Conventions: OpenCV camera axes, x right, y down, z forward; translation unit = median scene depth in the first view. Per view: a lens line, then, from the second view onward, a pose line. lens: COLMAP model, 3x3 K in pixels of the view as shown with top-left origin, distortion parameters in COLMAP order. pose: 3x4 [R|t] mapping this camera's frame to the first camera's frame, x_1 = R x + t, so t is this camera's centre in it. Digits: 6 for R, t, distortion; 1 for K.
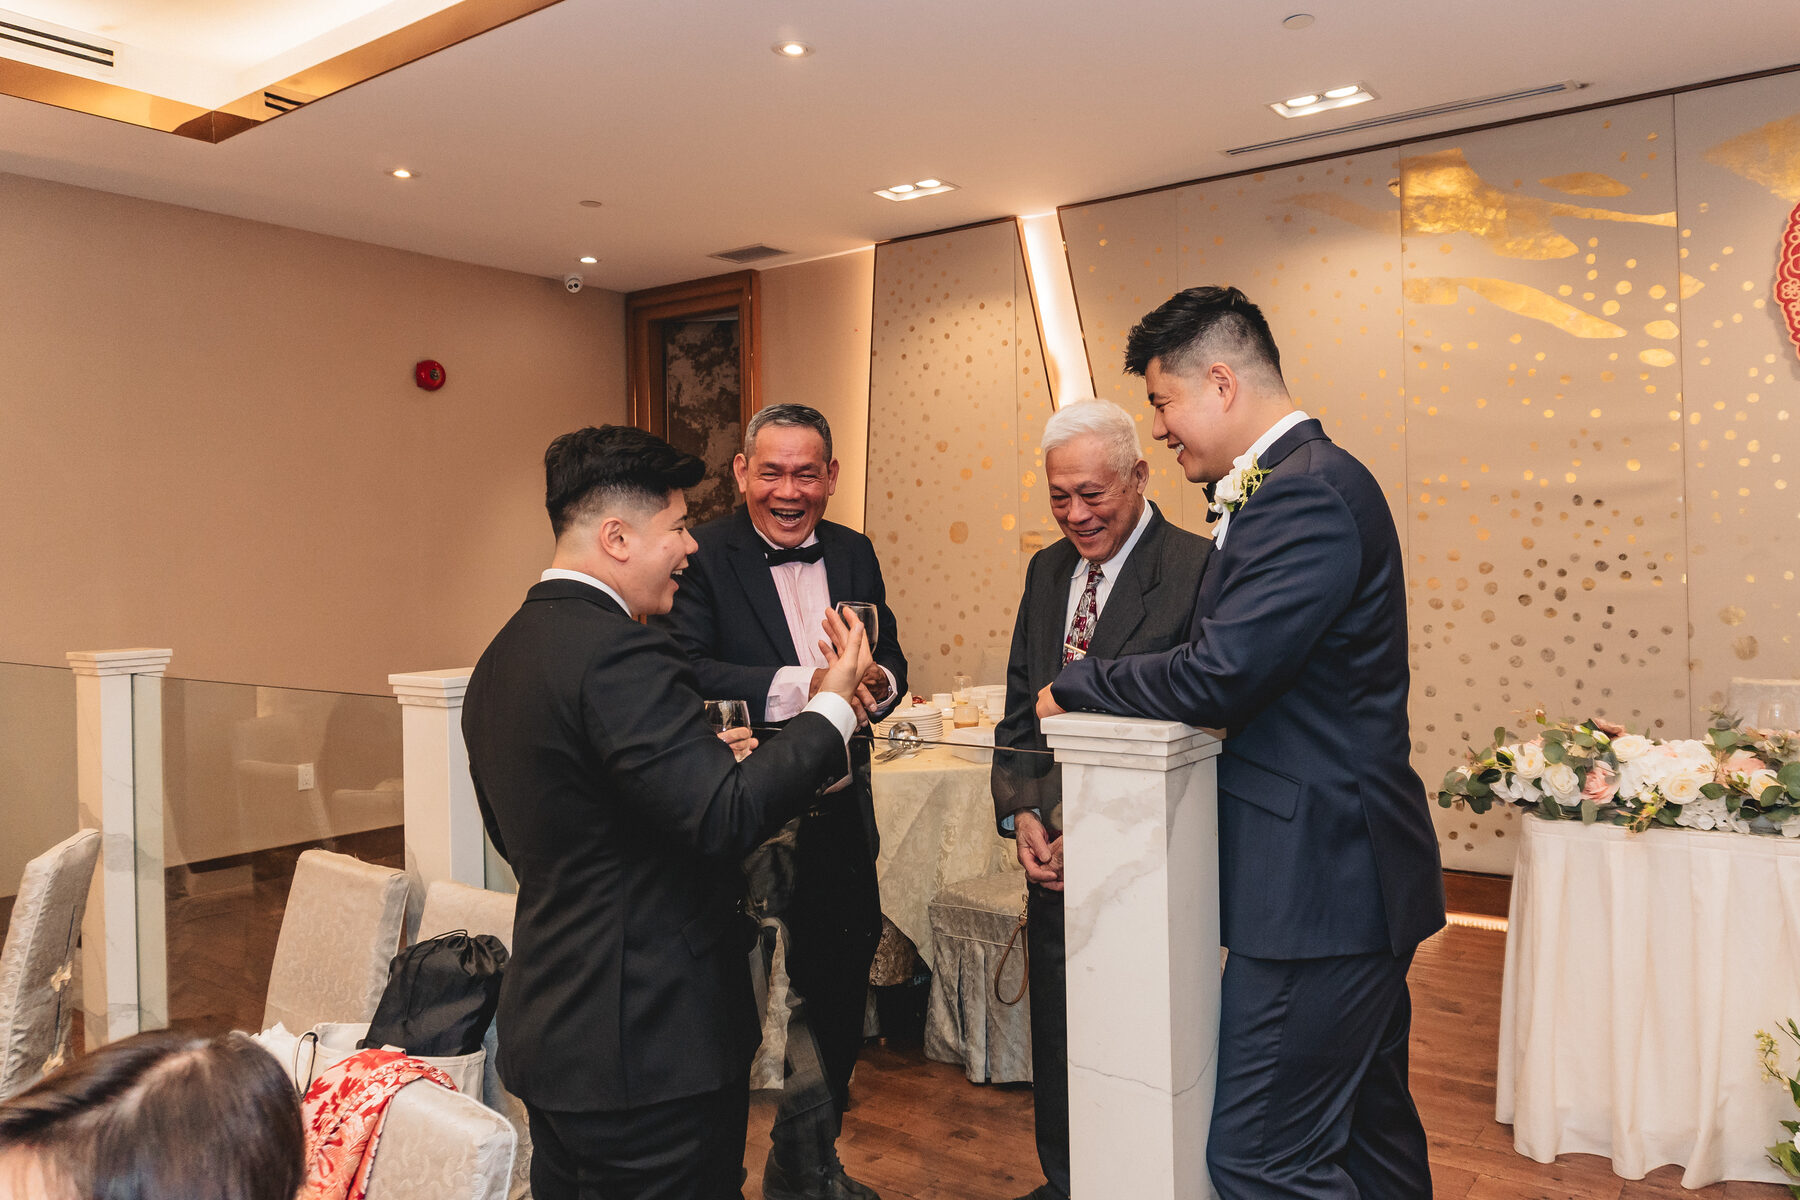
lens RADIAL K [[1352.1, 0, 981.6], [0, 1352.1, 555.6], [0, 0, 1]] dist [-0.007768, 0.002126]
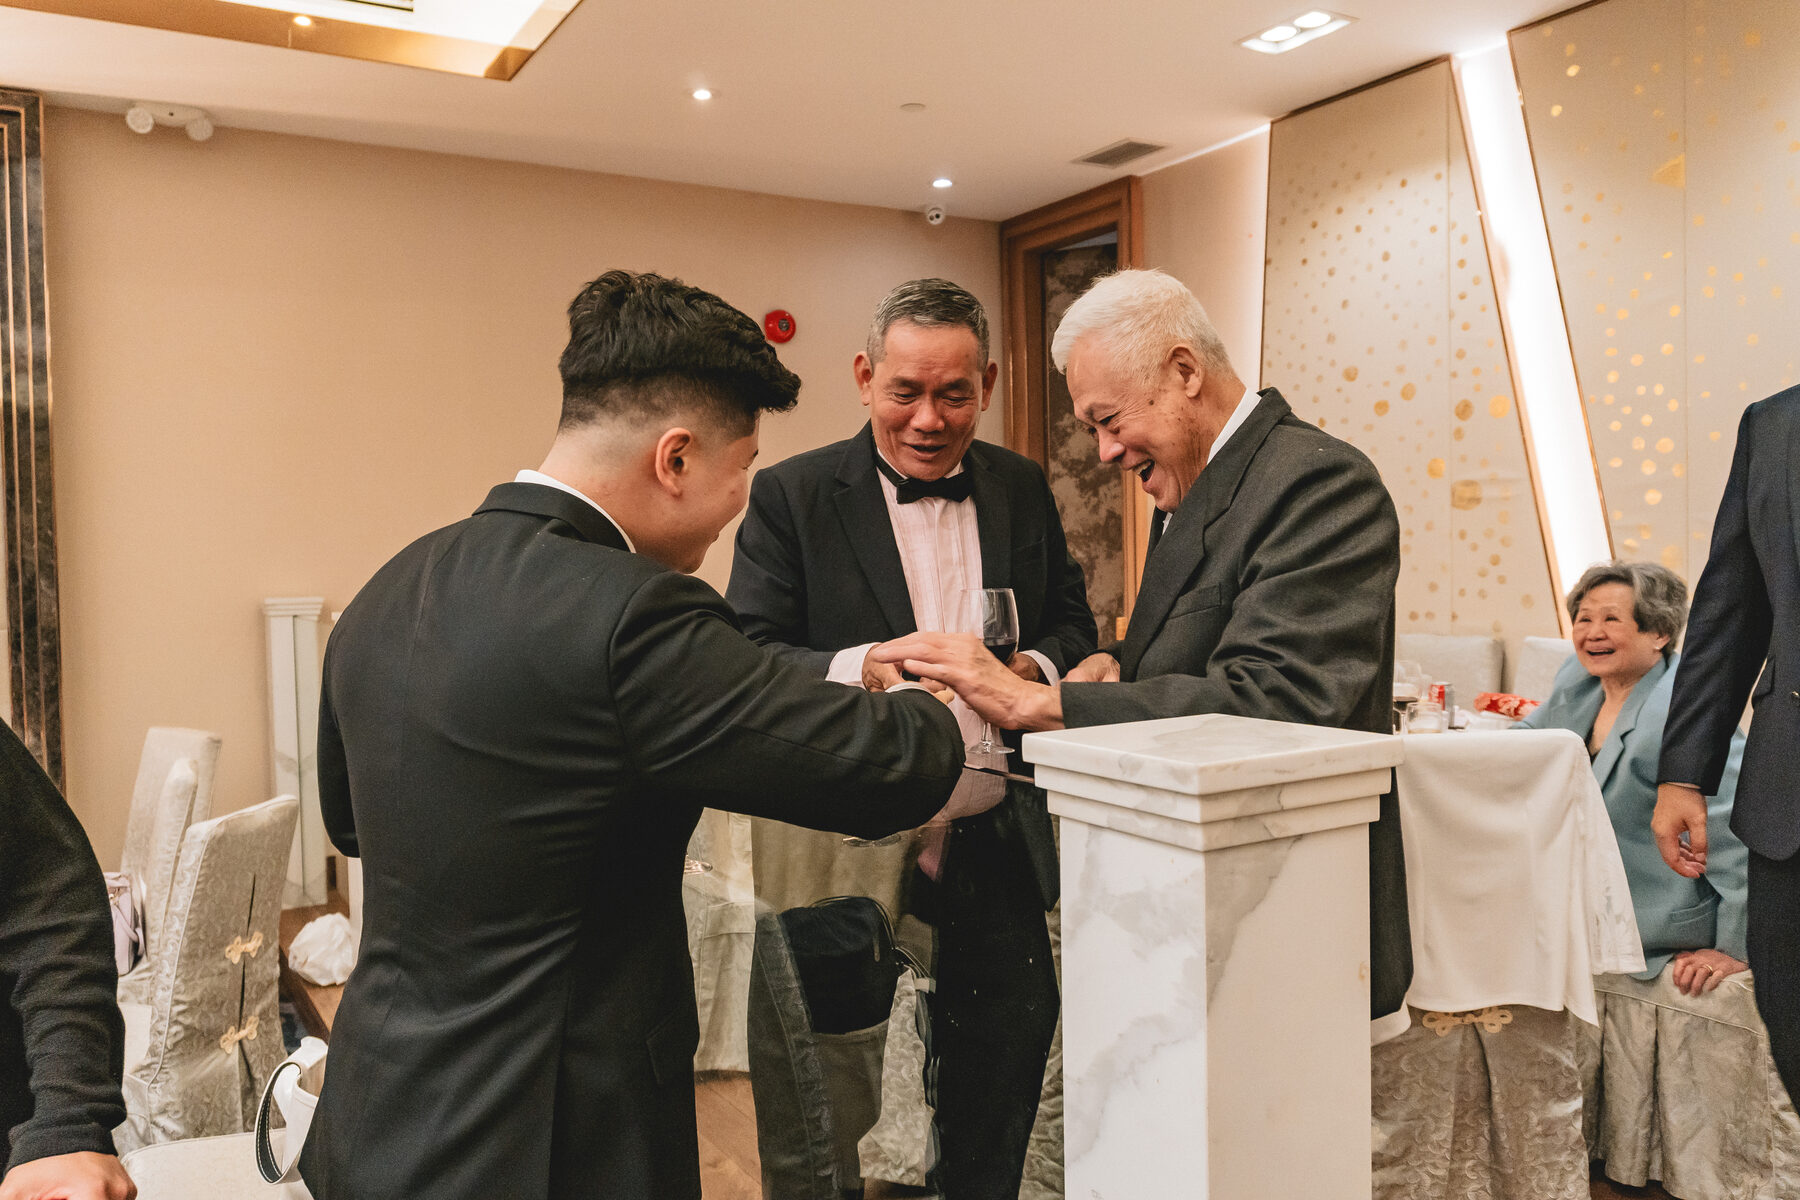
lens RADIAL K [[1423.7, 0, 900.0], [0, 1423.7, 600.0], [0, 0, 1]] dist [0.002342, -0.003494]
pose [[0.907091, 0.014138, -0.420696, 0.084739], [0.003998, 0.999101, 0.042197, 0.013557], [0.420915, -0.039958, 0.906220, 0.154121]]
